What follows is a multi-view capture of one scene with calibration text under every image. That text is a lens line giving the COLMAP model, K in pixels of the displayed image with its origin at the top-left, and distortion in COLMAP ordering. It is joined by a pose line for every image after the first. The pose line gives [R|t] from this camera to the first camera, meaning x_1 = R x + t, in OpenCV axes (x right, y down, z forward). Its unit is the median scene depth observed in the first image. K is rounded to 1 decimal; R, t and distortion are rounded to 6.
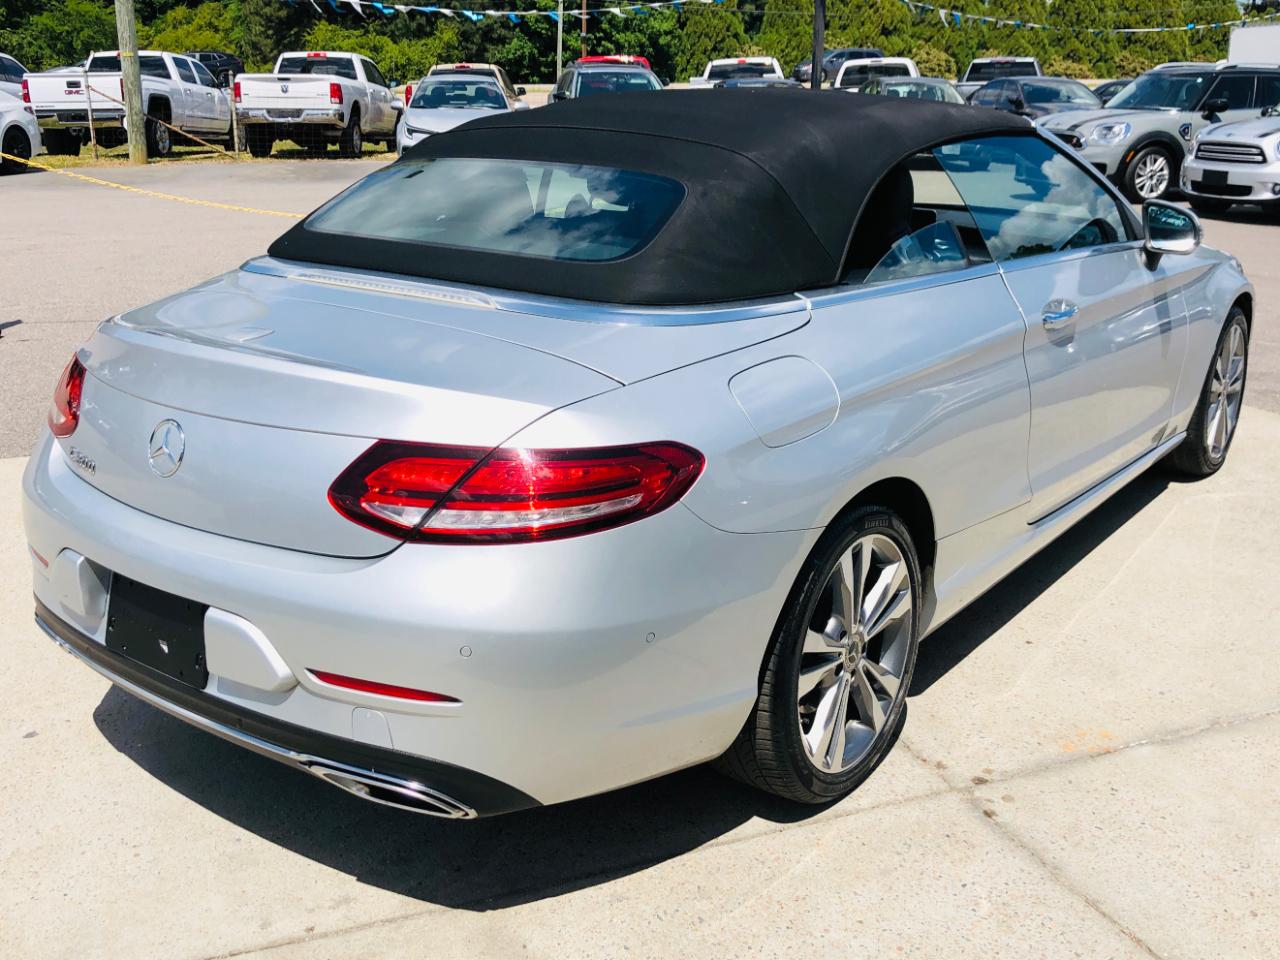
lens RADIAL K [[1380.9, 0, 640.0], [0, 1380.9, 480.0], [0, 0, 1]] dist [0.011499, -0.039913]
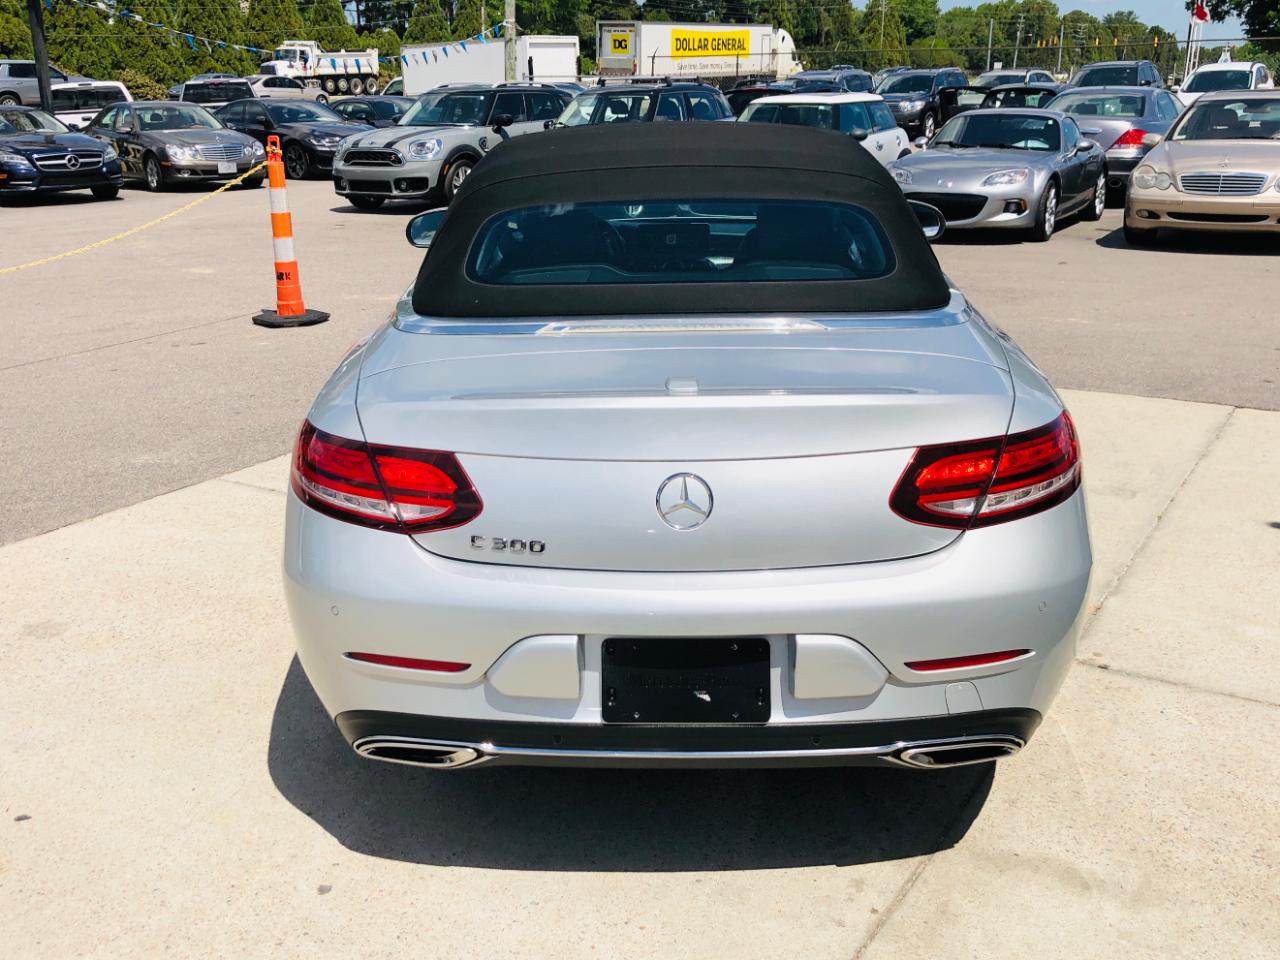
lens RADIAL K [[1380.9, 0, 640.0], [0, 1380.9, 480.0], [0, 0, 1]] dist [0.011499, -0.039913]
pose [[0.792917, -0.185161, 0.580515, -0.468071], [0.191042, 0.980219, 0.051710, -0.047807], [-0.578606, 0.069901, 0.812606, 0.099657]]
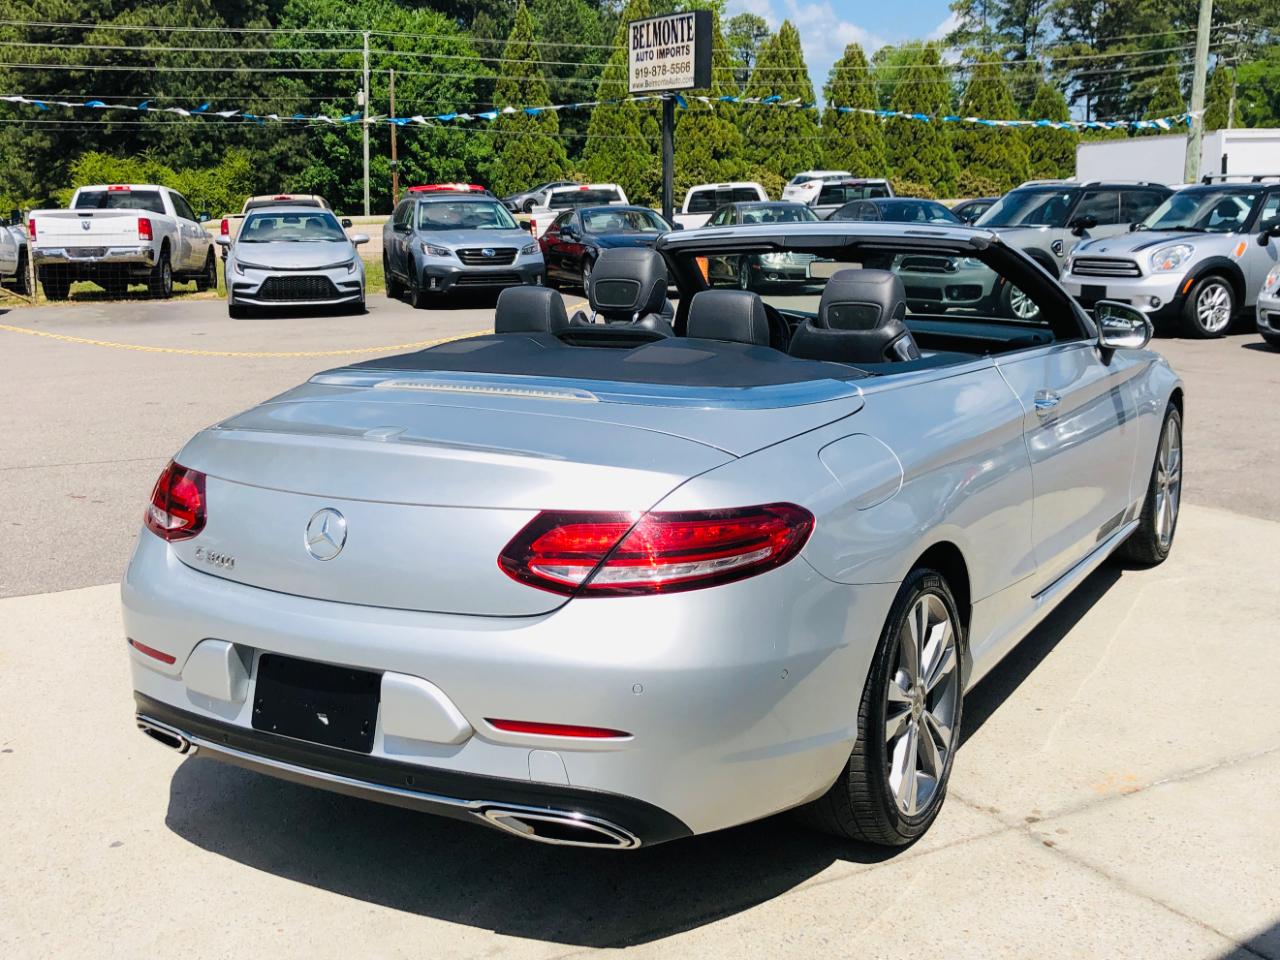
lens RADIAL K [[1577.0, 0, 640.0], [0, 1577.0, 480.0], [0, 0, 1]] dist [0.085034, -0.275704]
pose [[0.990677, -0.041145, 0.129867, -0.125757], [0.055433, 0.992561, -0.108398, 0.041467], [-0.124441, 0.114586, 0.985588, -0.134142]]
